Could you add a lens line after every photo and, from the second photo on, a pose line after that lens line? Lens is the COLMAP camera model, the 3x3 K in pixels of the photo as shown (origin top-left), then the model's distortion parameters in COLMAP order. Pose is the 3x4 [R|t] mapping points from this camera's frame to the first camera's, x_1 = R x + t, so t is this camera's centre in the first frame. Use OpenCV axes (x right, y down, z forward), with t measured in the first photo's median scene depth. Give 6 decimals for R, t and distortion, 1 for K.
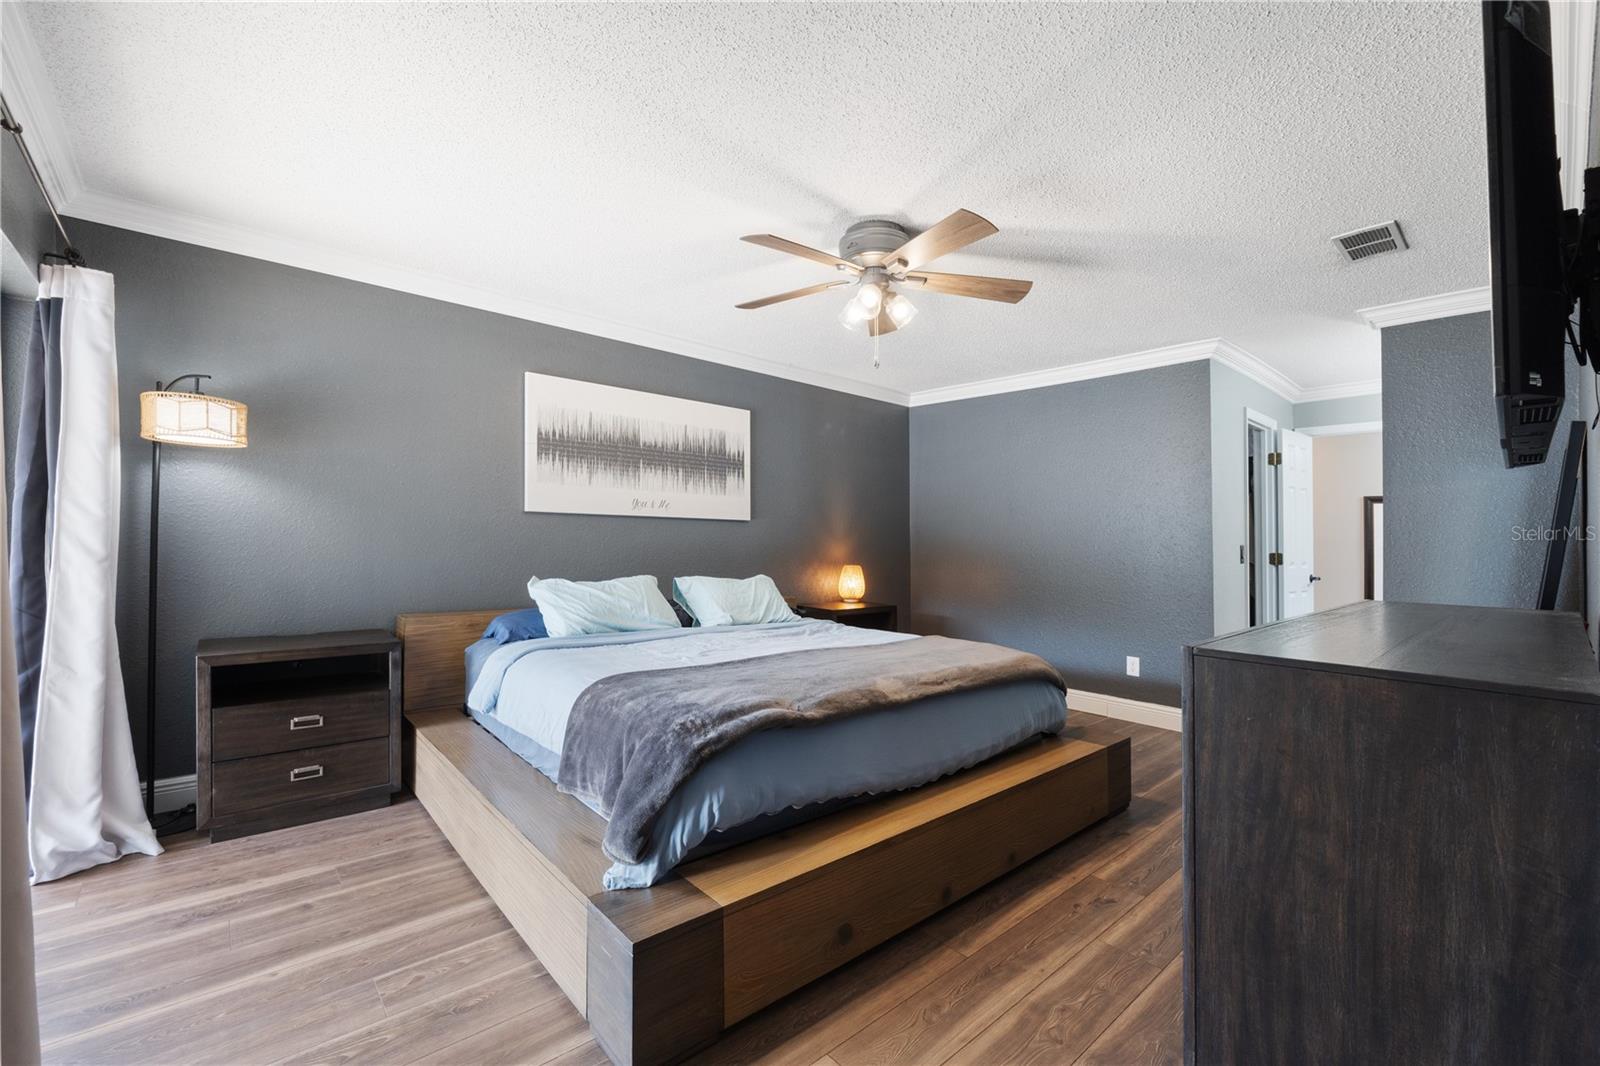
lens RADIAL K [[670.4, 0, 798.7], [0, 670.4, 524.7], [0, 0, 1]] dist [-0.009593, 0.000102]
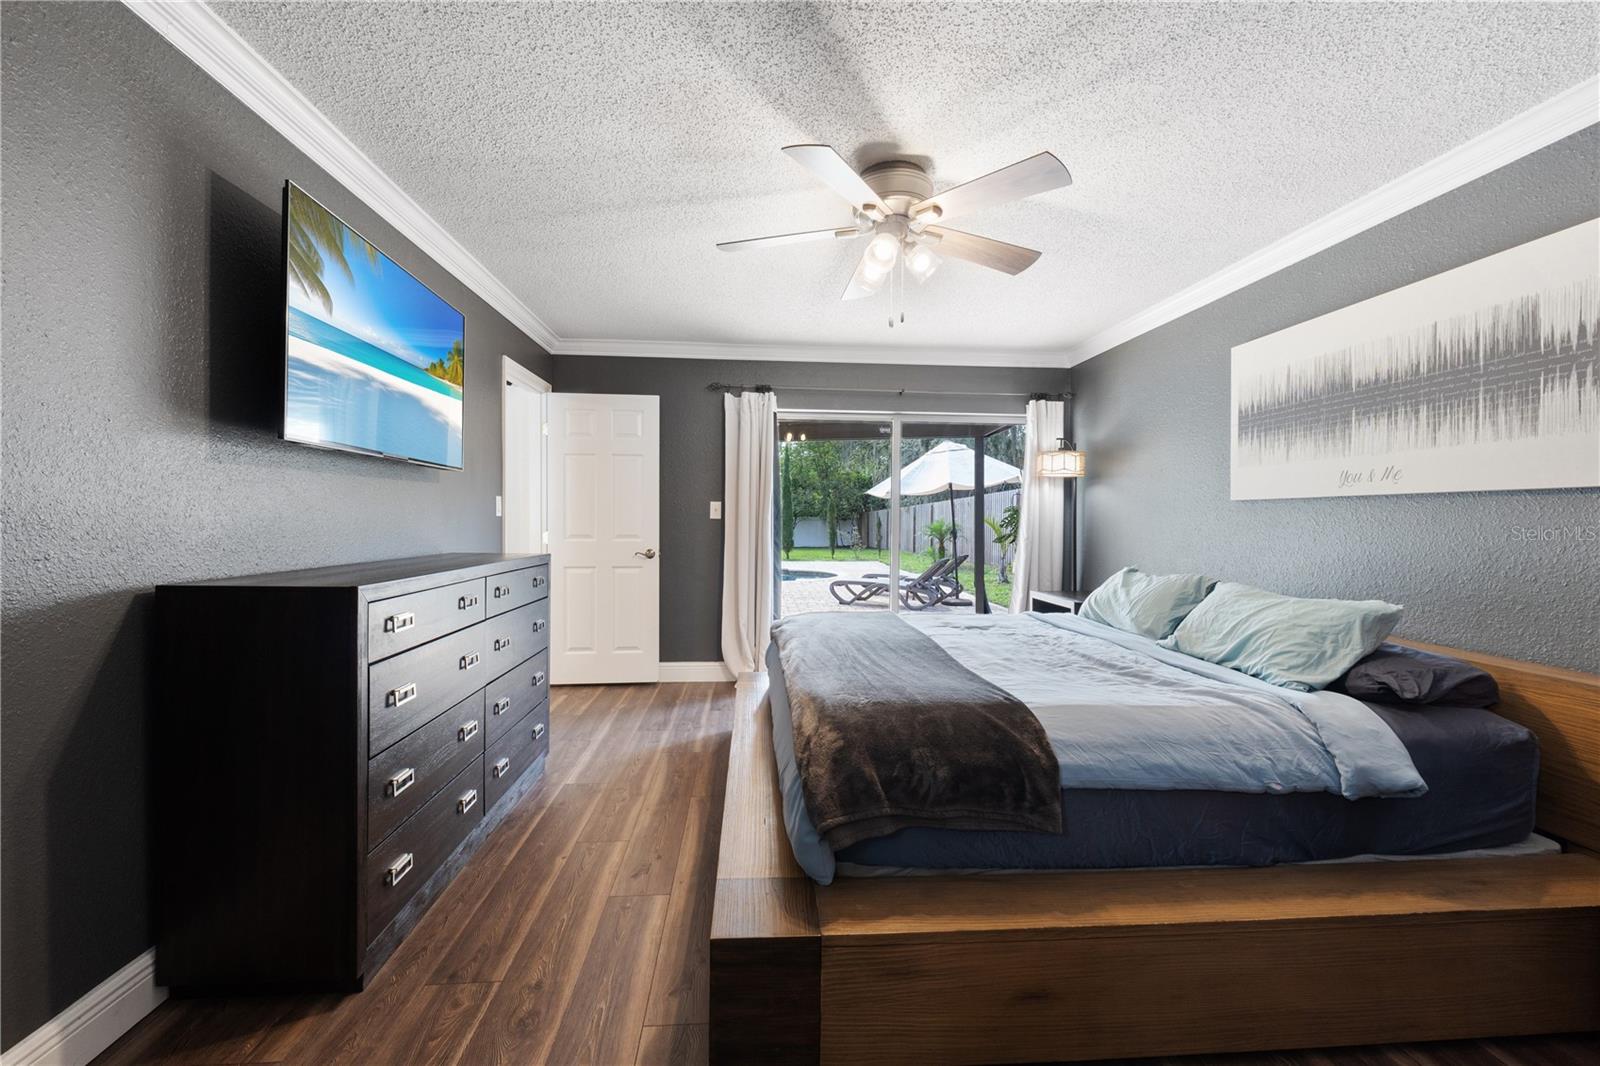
lens RADIAL K [[674.0, 0, 808.7], [0, 674.0, 529.5], [0, 0, 1]] dist [-0.006781, 0.000245]
pose [[-0.592125, -0.010703, -0.805775, 0.658336], [0.001073, 0.999900, -0.014069, 0.030885], [0.805845, -0.009195, -0.592055, 1.050126]]
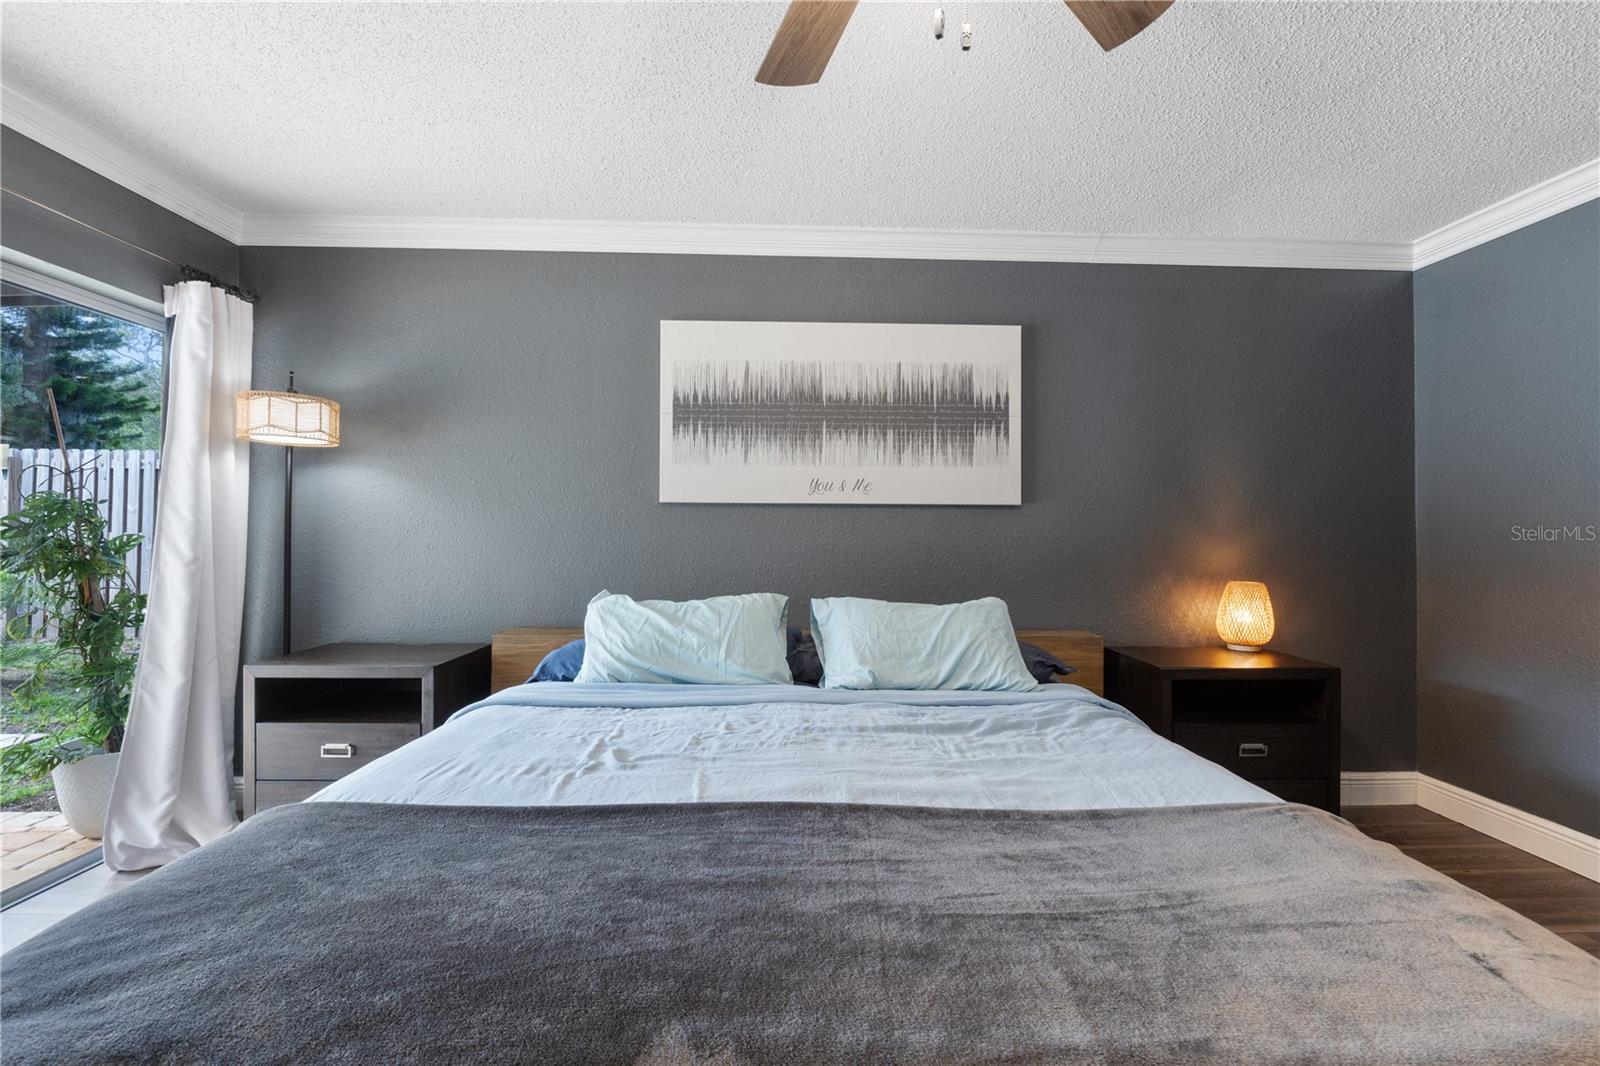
lens RADIAL K [[674.0, 0, 808.7], [0, 674.0, 529.5], [0, 0, 1]] dist [-0.006781, 0.000245]
pose [[0.768936, -0.015526, -0.639137, 0.210589], [0.022956, 0.999731, 0.003332, 0.012021], [0.638913, -0.017234, 0.769086, 0.500107]]
